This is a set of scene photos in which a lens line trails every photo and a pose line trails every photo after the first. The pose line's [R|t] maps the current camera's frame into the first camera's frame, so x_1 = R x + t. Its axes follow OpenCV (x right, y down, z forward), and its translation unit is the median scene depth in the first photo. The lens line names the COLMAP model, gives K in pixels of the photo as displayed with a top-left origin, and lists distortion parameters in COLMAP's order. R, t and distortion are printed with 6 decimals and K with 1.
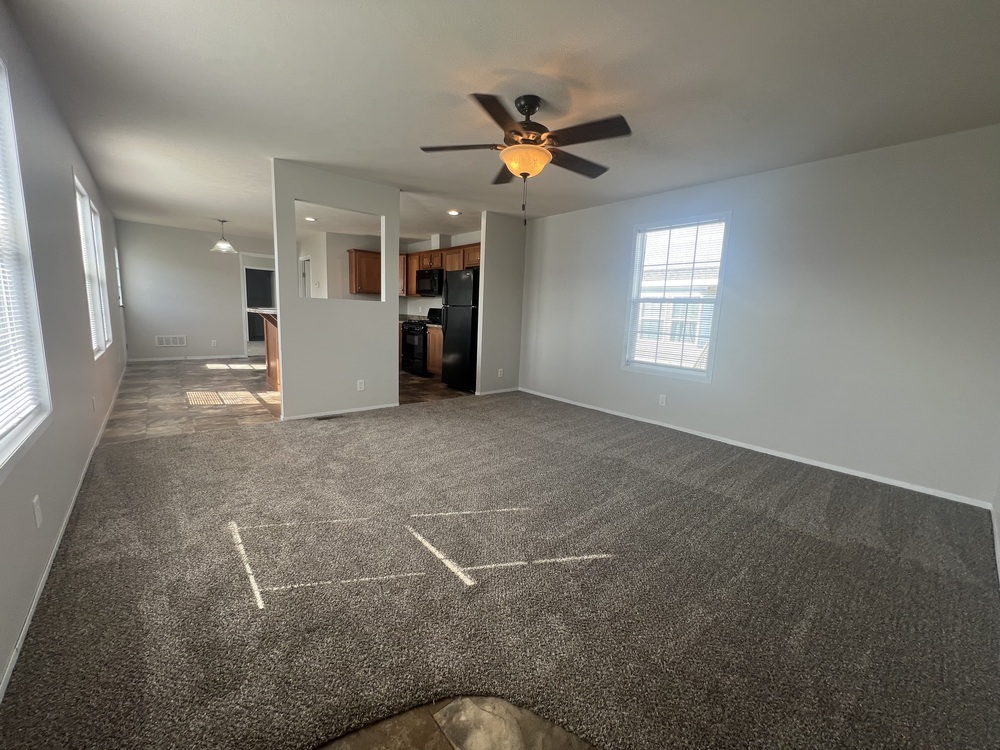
lens RADIAL K [[401.5, 0, 500.0], [0, 401.5, 375.0], [0, 0, 1]] dist [0.000364, 0.000005]
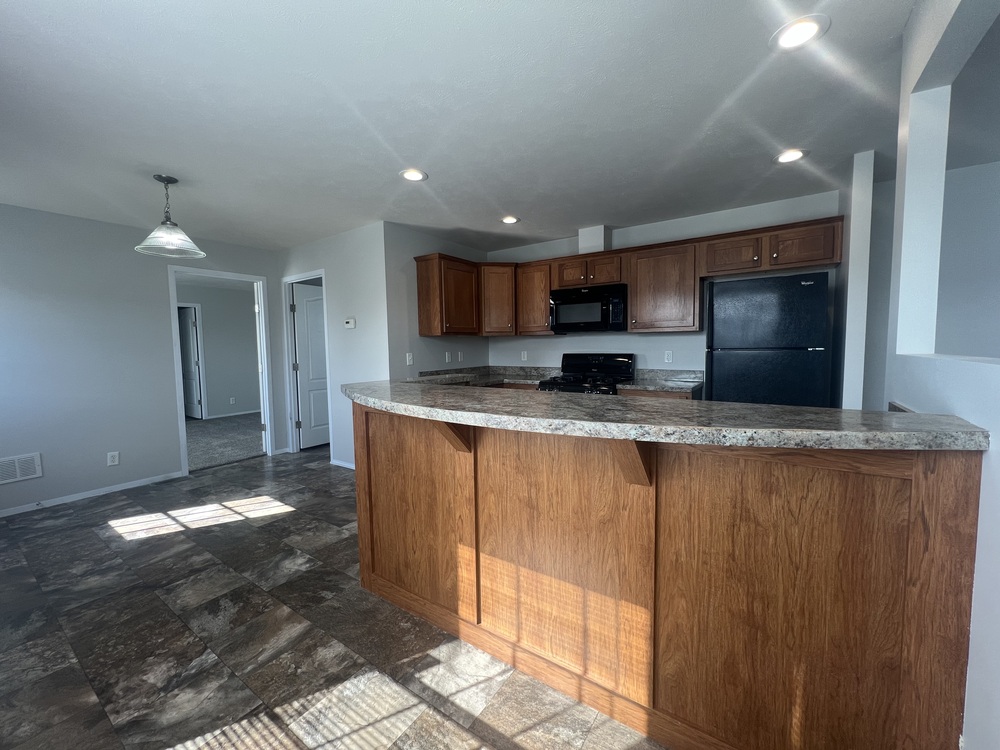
lens RADIAL K [[401.4, 0, 500.0], [0, 401.4, 375.0], [0, 0, 1]] dist [-0.001006, 0.000000]
pose [[0.969870, -0.072316, 0.232642, -0.429261], [0.091715, 0.993057, -0.073666, -0.109874], [-0.225700, 0.092783, 0.969768, 0.493292]]
